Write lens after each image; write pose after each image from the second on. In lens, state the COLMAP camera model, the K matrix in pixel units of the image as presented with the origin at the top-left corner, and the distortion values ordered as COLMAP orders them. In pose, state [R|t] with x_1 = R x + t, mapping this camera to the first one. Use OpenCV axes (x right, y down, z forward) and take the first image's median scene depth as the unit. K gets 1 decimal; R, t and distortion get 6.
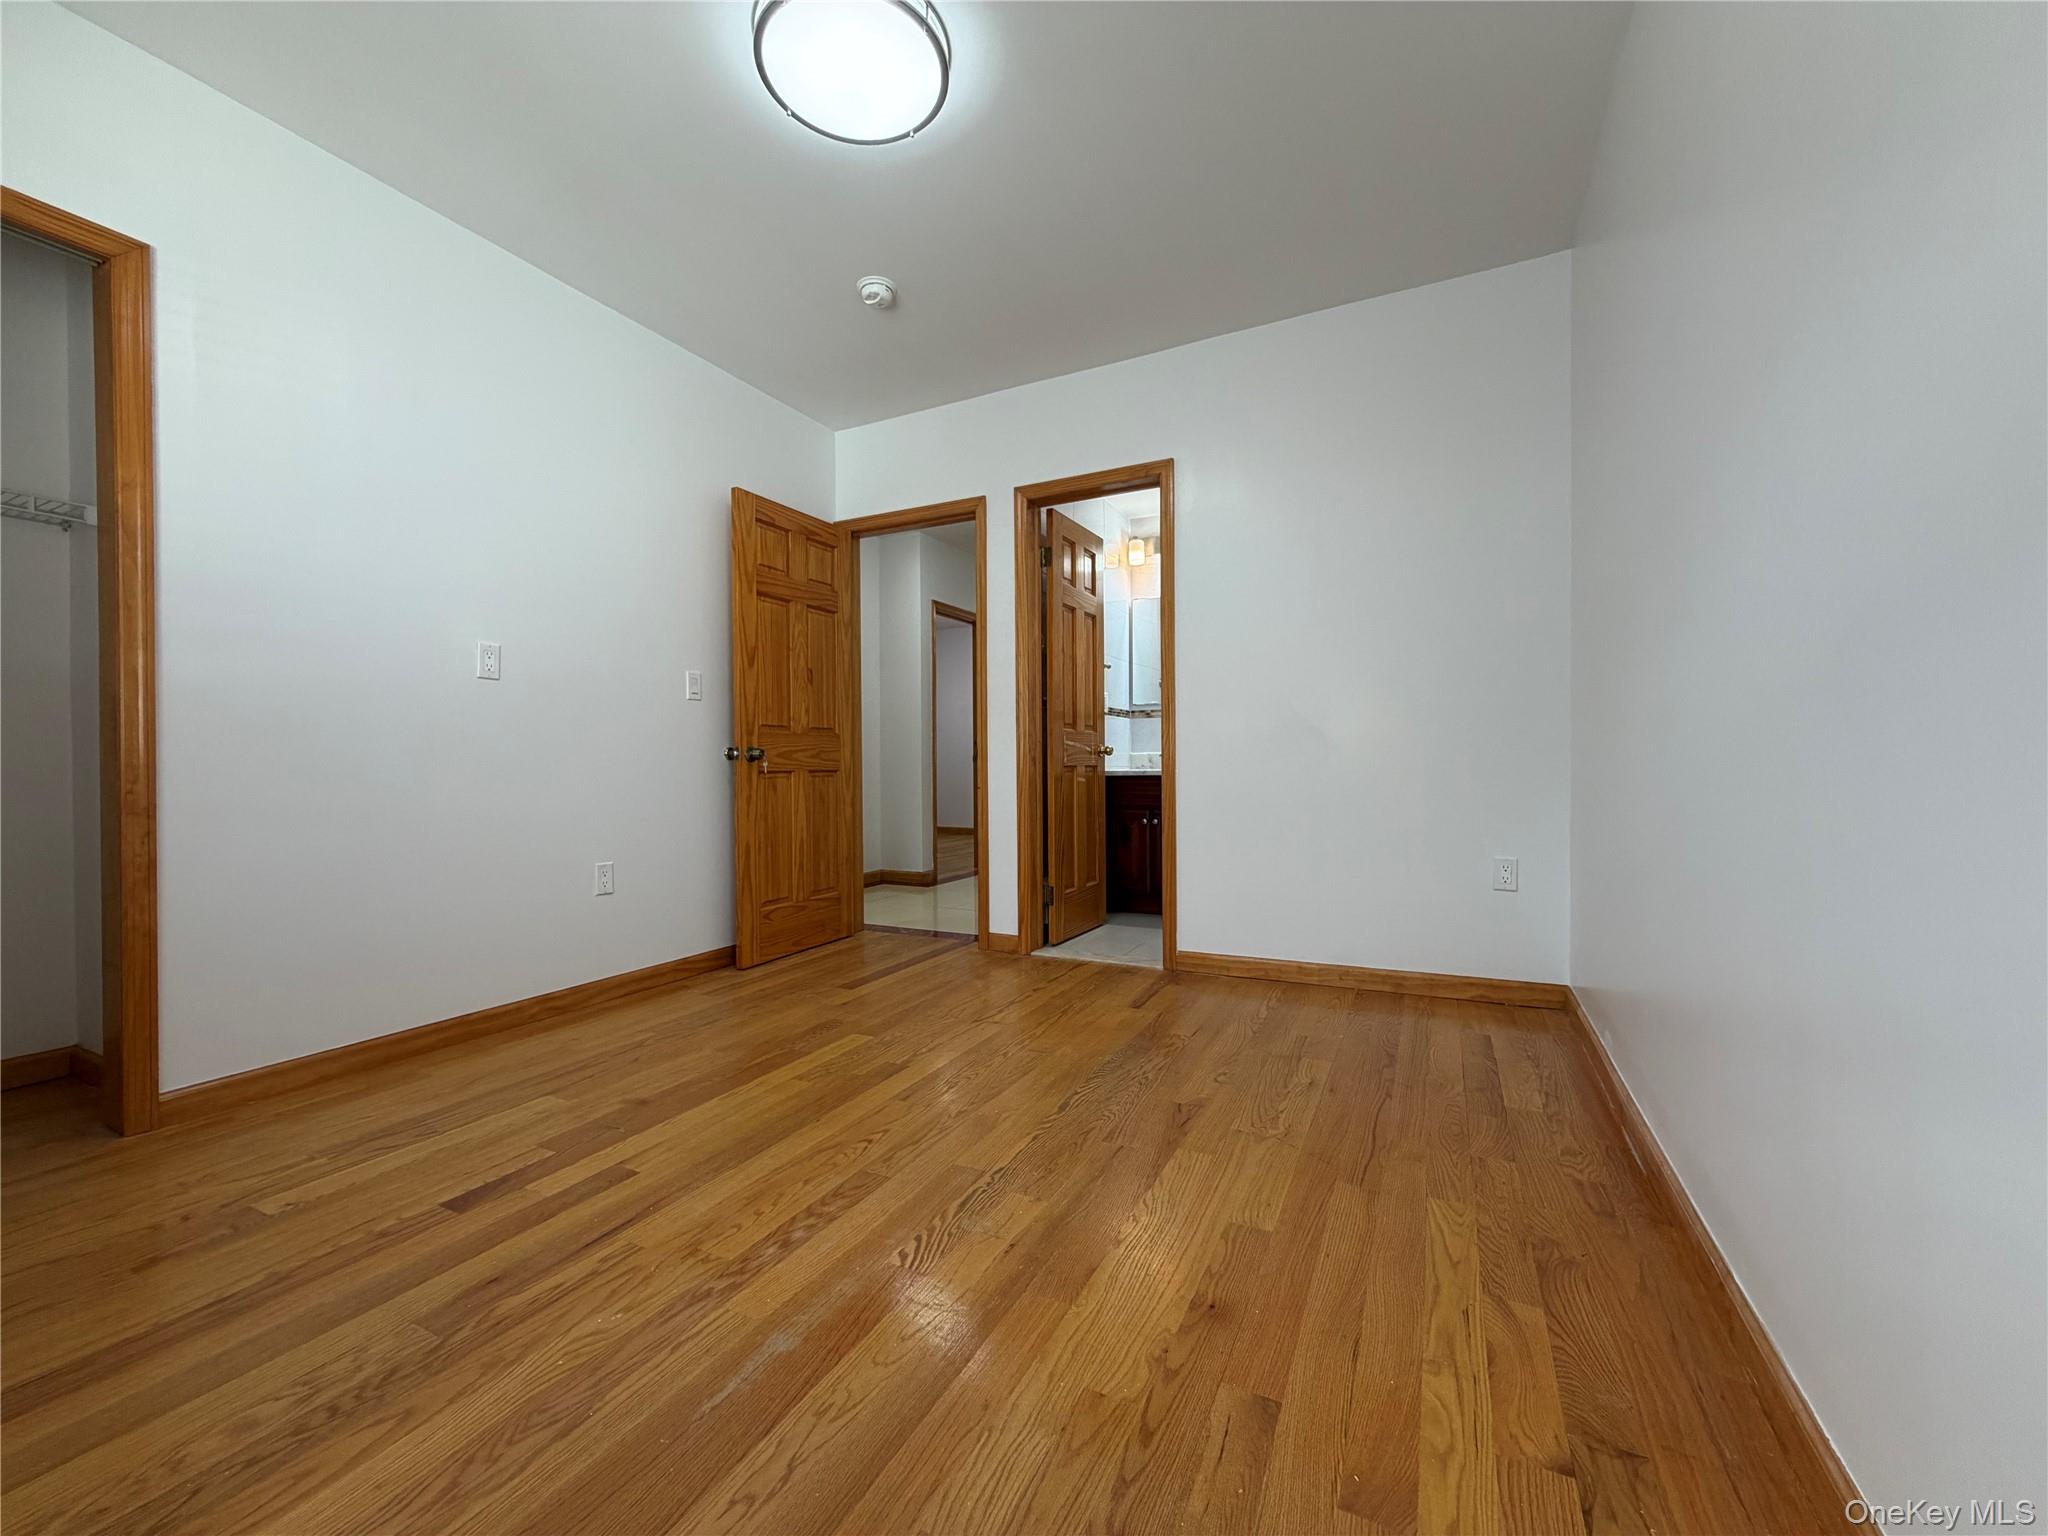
lens RADIAL K [[815.3, 0, 1019.9], [0, 815.3, 769.0], [0, 0, 1]] dist [0.001550, 0.000204]
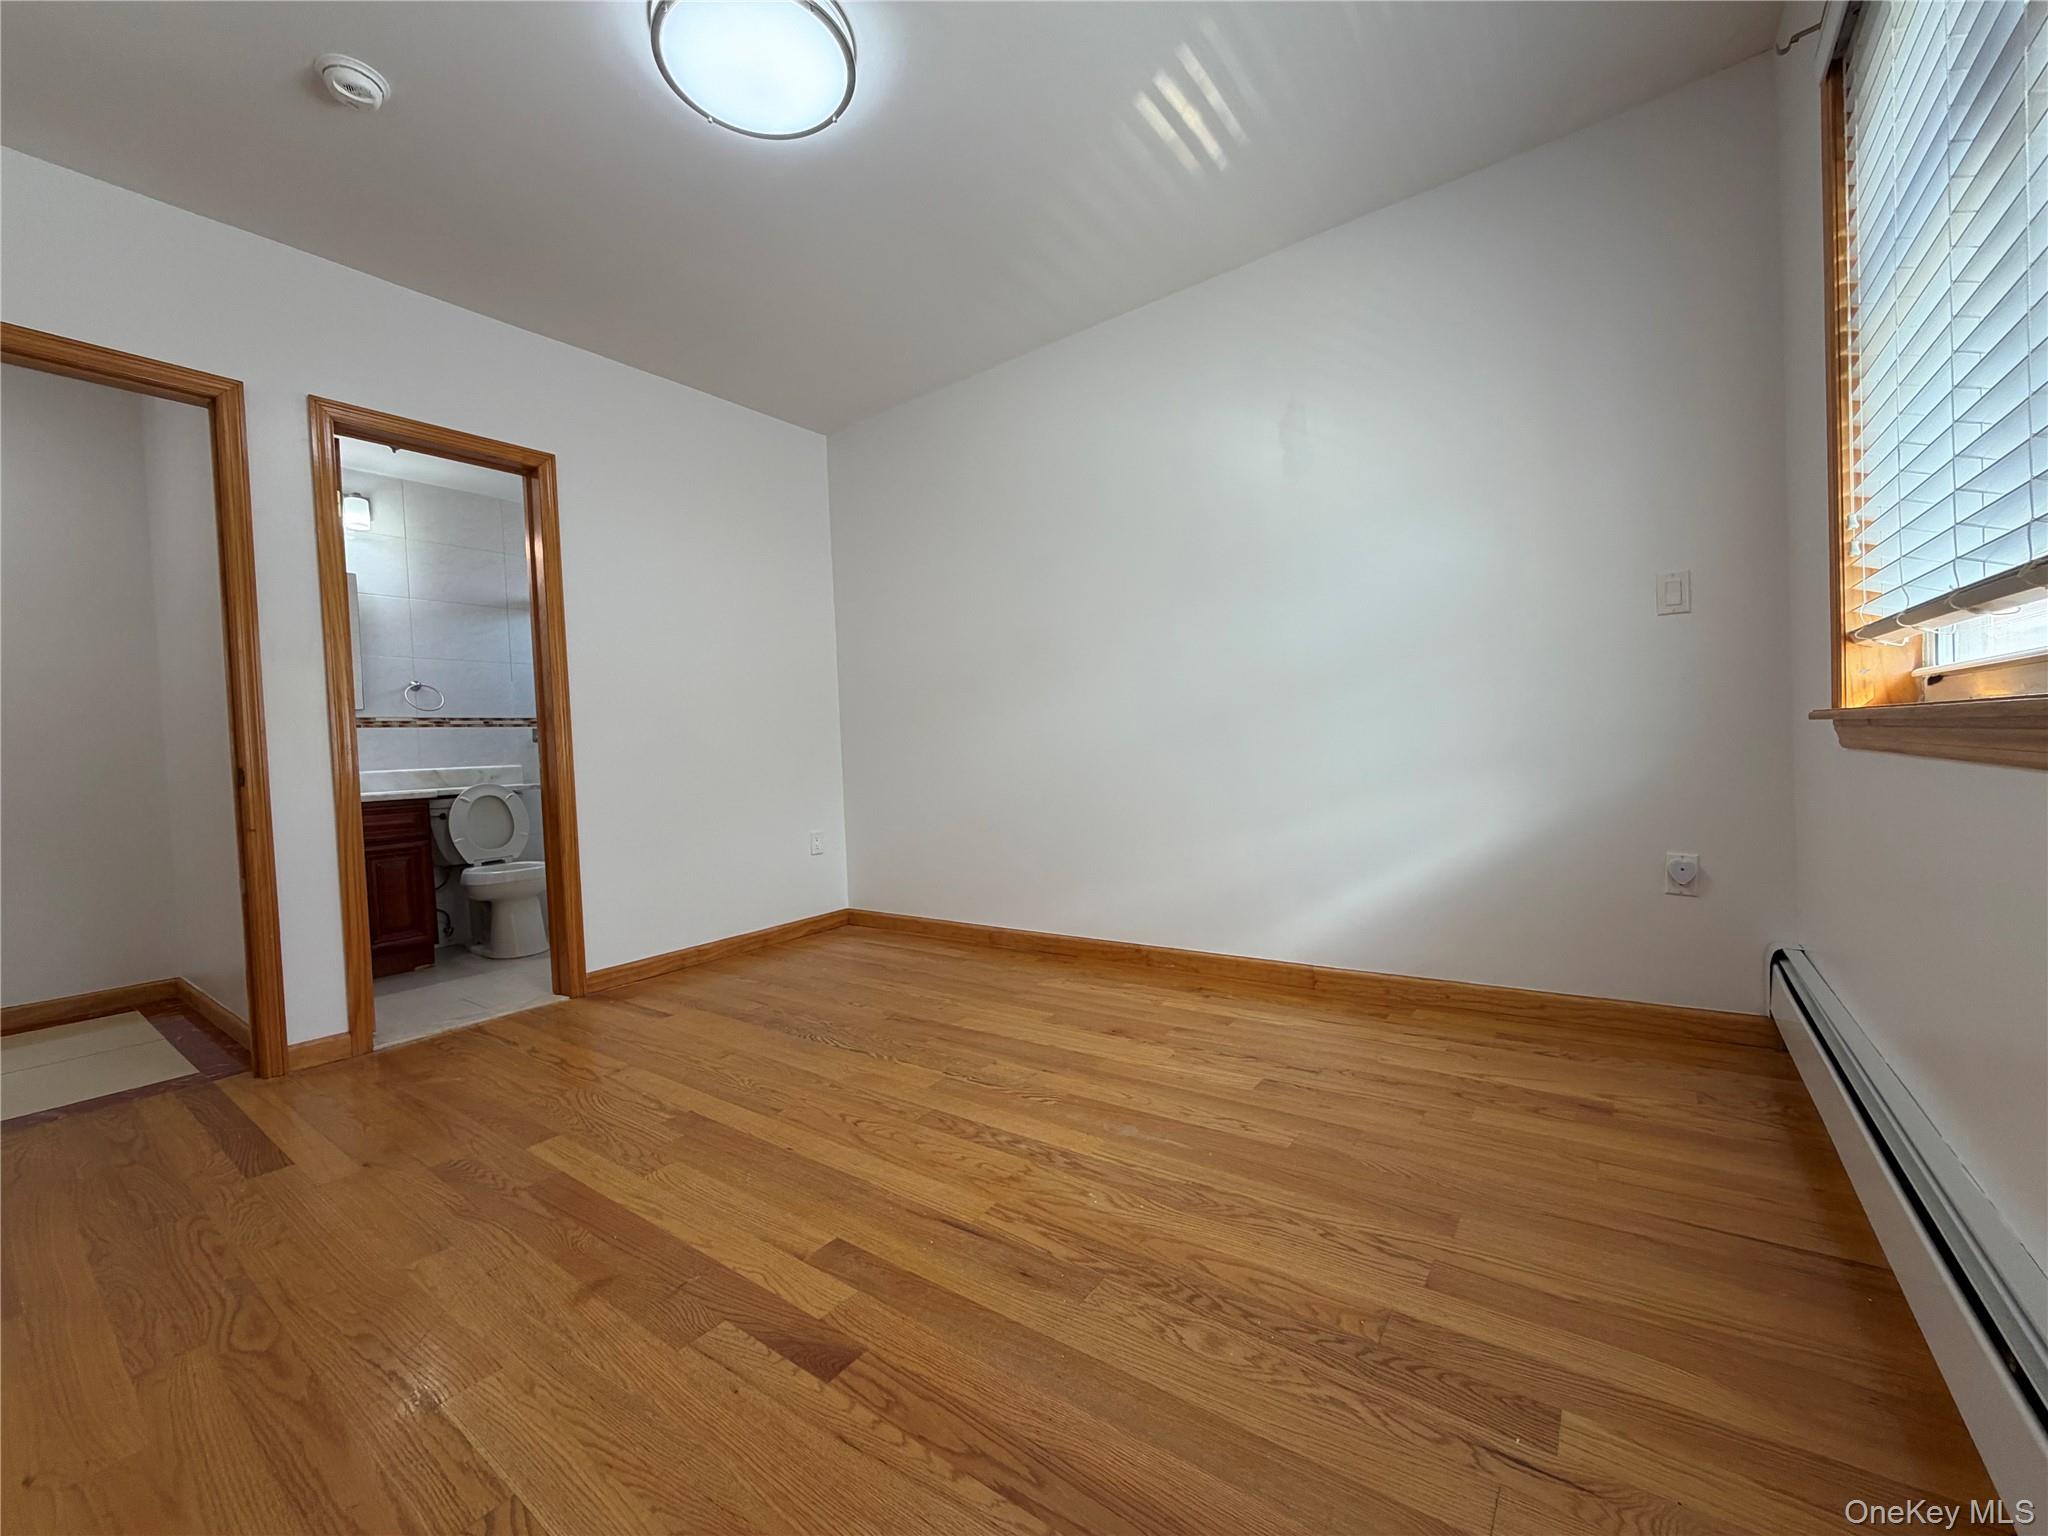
lens RADIAL K [[815.3, 0, 1019.9], [0, 815.3, 769.0], [0, 0, 1]] dist [0.001550, 0.000204]
pose [[0.169939, -0.022479, 0.985198, -1.392764], [0.049044, 0.998694, 0.014327, -0.011926], [-0.984233, 0.045883, 0.170819, 0.688615]]
